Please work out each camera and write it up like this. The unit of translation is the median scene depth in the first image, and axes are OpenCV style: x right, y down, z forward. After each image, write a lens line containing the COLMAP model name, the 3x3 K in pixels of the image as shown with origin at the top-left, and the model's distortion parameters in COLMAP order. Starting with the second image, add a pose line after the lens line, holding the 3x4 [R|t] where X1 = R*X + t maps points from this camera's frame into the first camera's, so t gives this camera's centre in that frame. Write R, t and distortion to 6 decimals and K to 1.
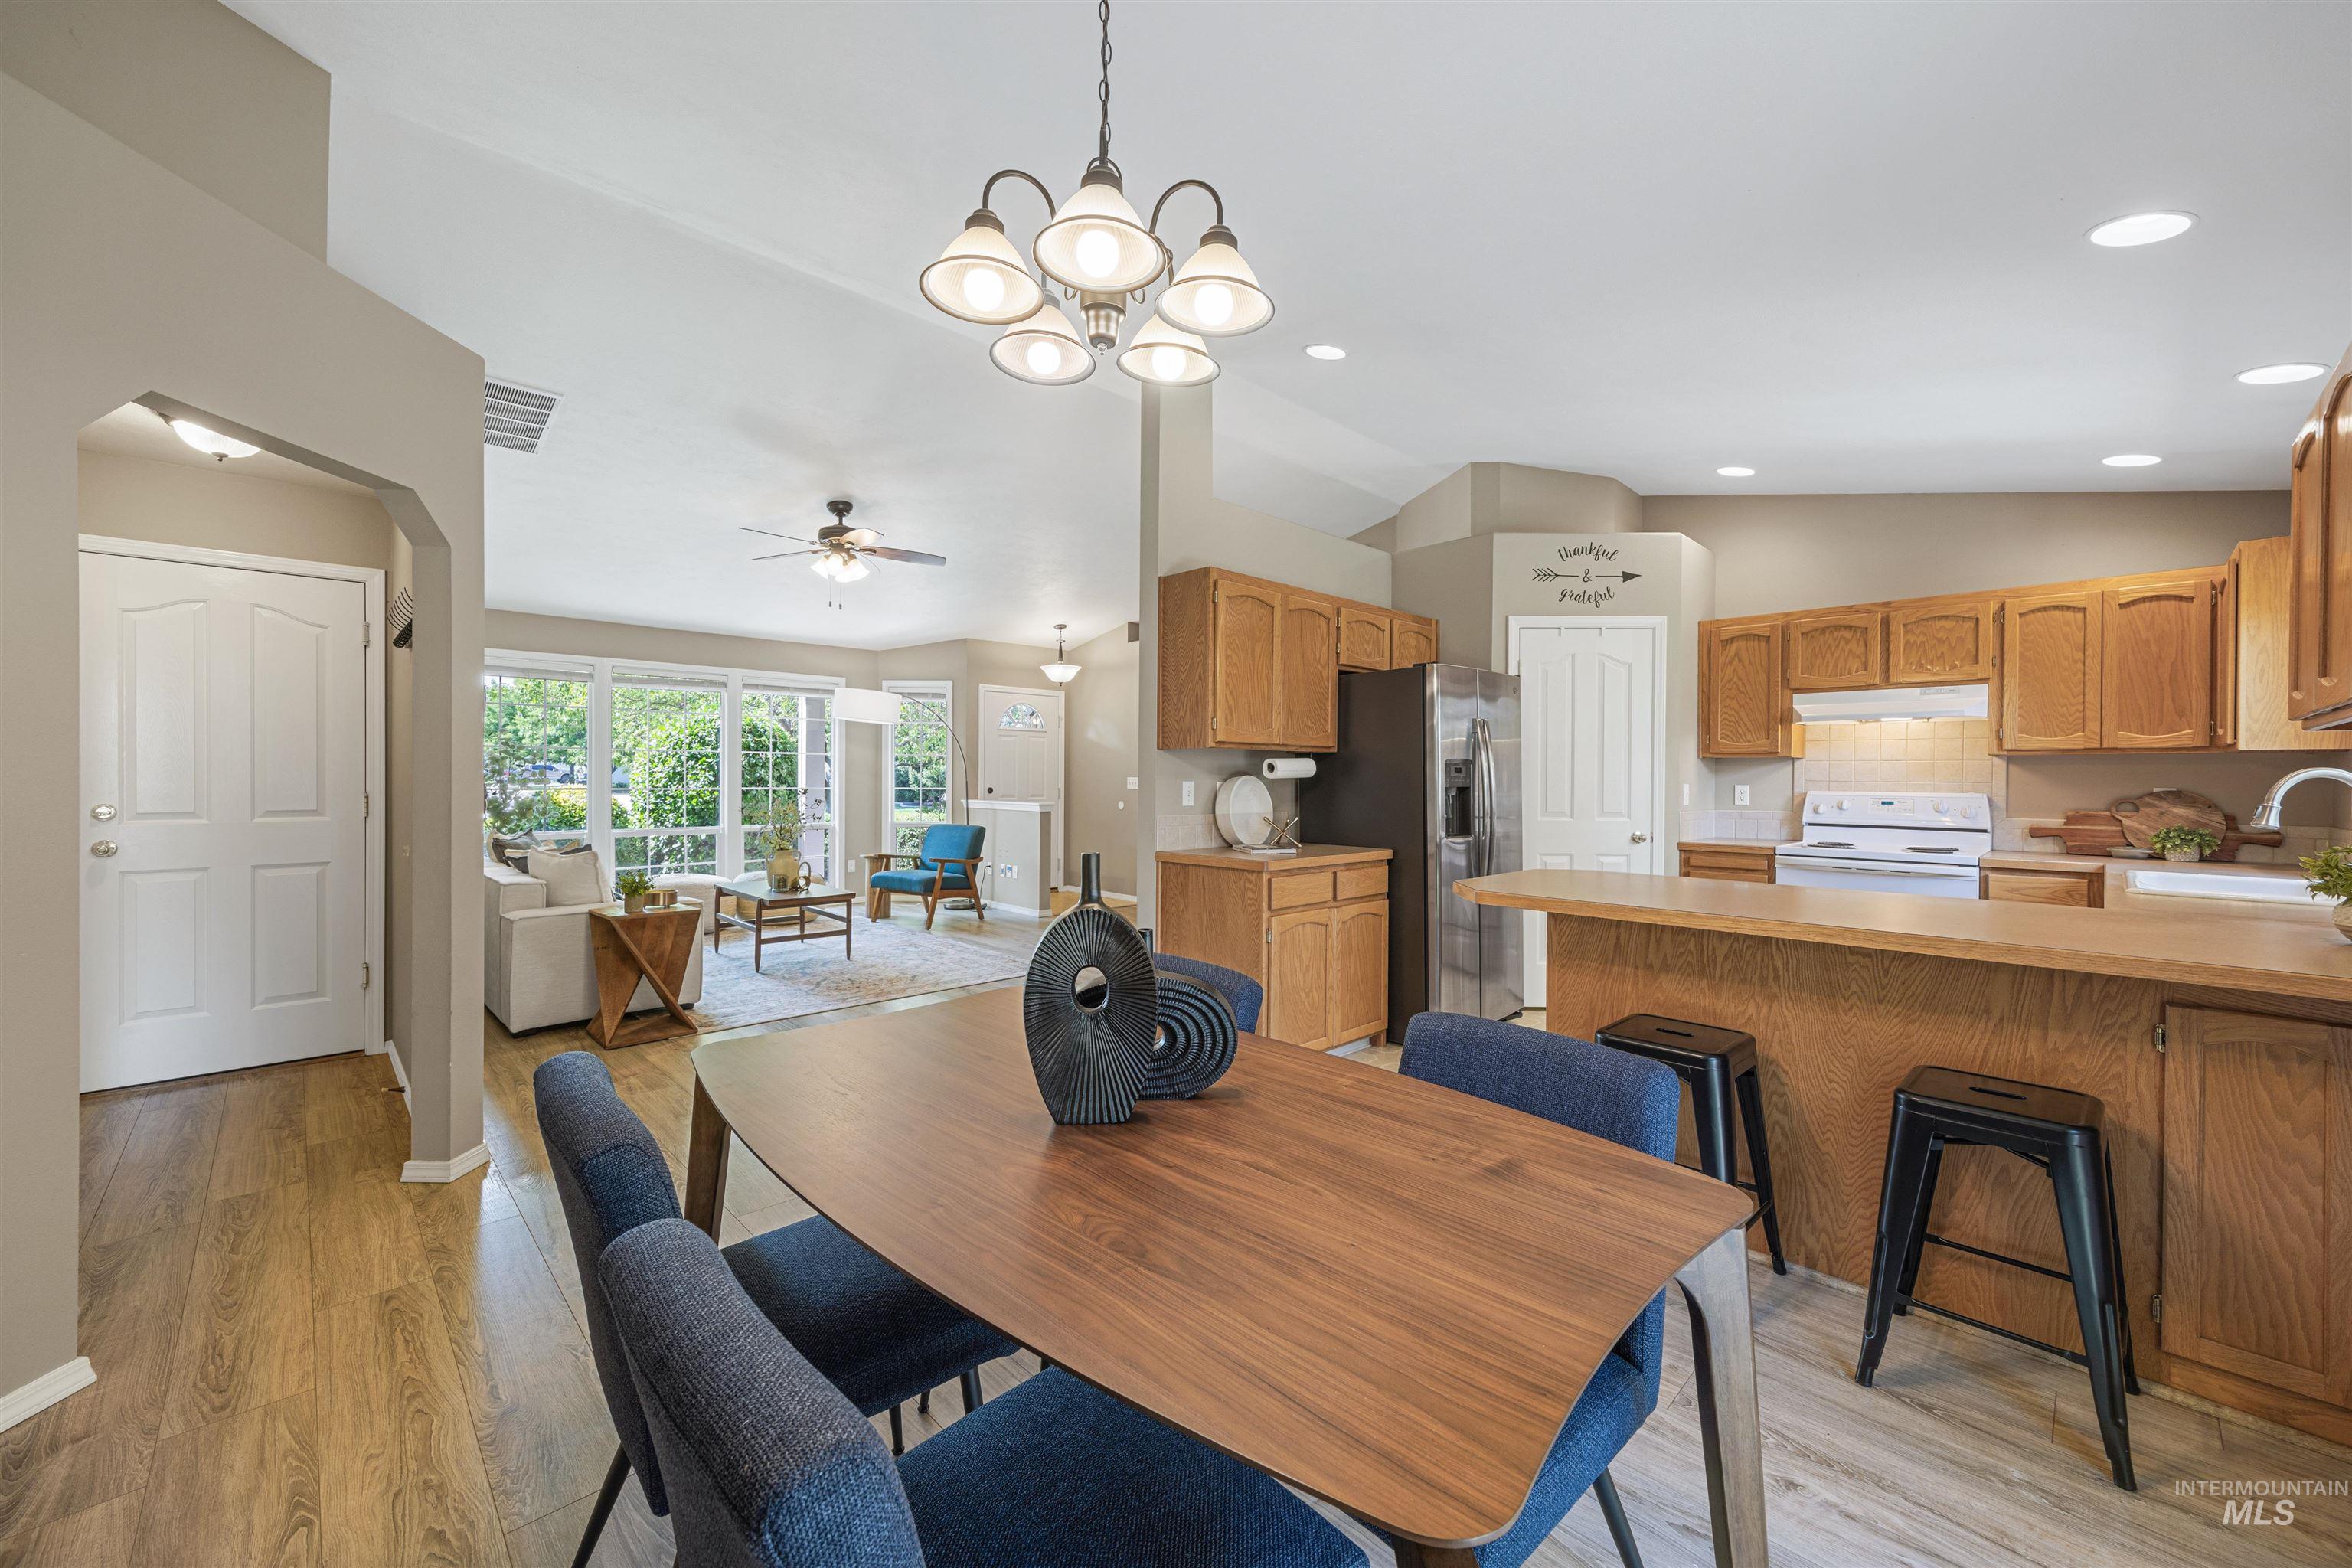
lens RADIAL K [[922.1, 0, 1162.6], [0, 922.1, 778.8], [0, 0, 1]] dist [-0.001324, 0.000270]
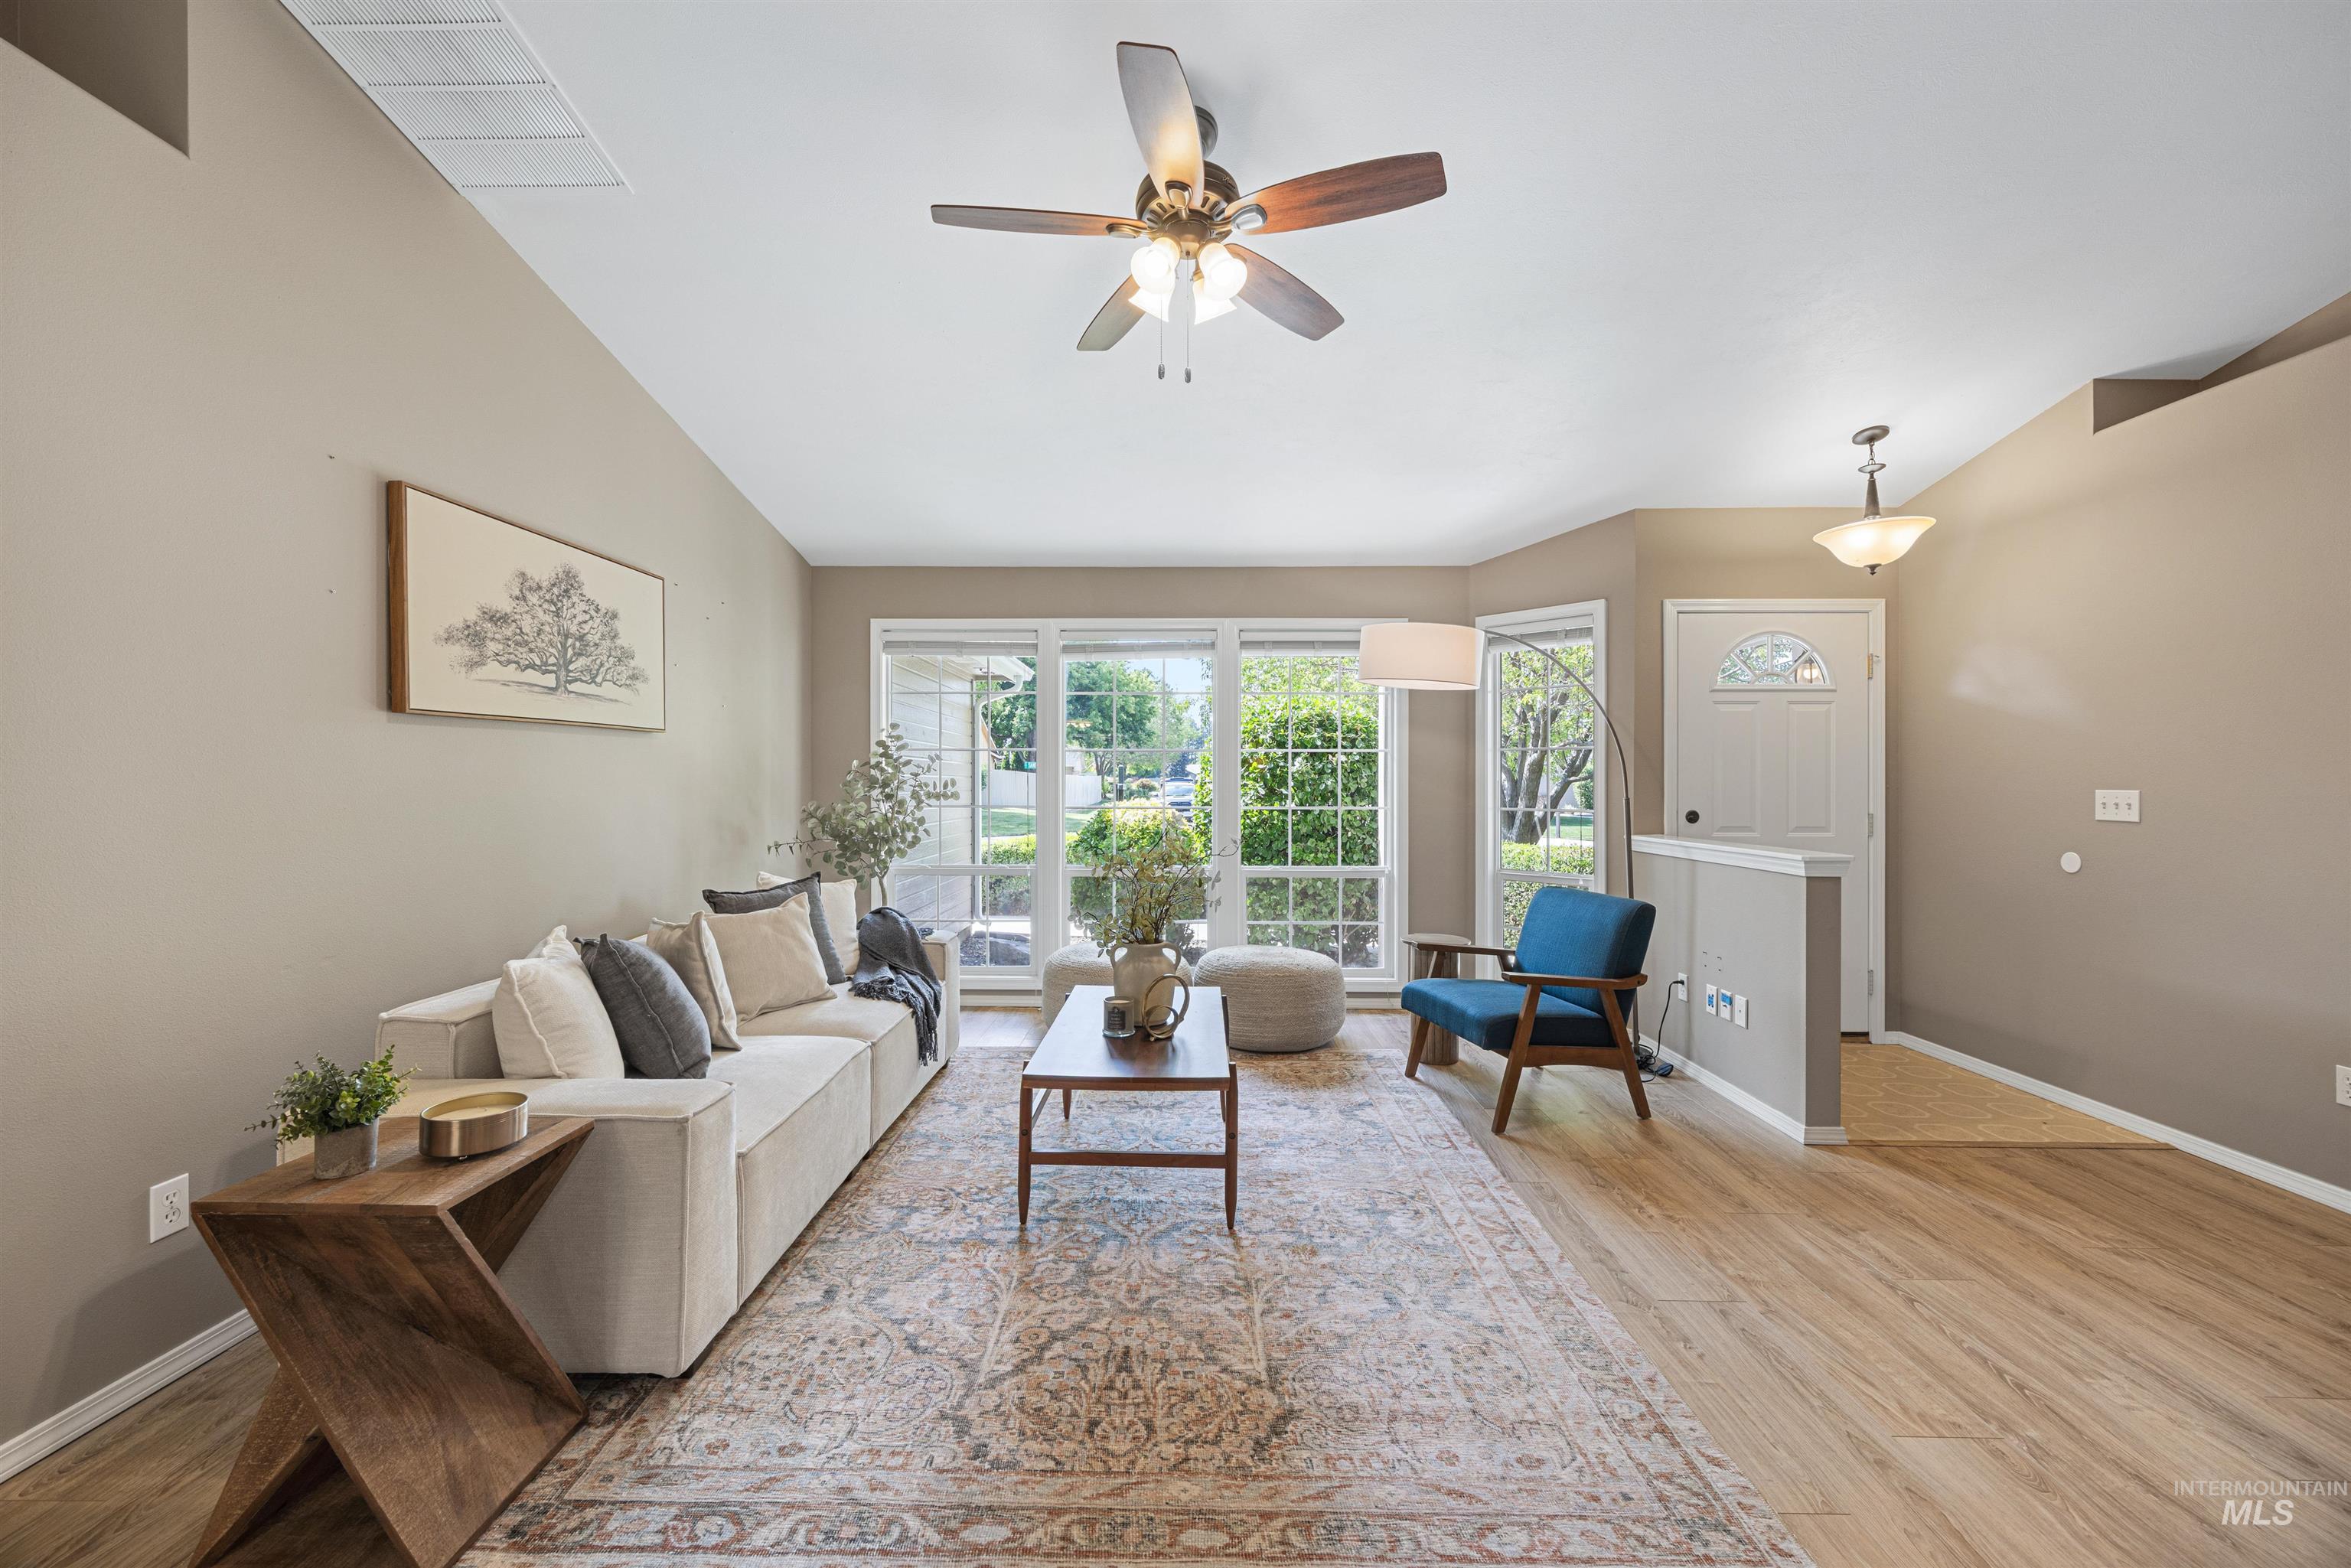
lens RADIAL K [[896.0, 0, 1170.3], [0, 896.0, 788.8], [0, 0, 1]] dist [0.000129, 0.000889]
pose [[0.711673, 0.000574, -0.702510, -0.097708], [-0.000916, 1.000000, -0.000110, -0.004065], [0.702510, 0.000722, 0.711674, 0.913415]]
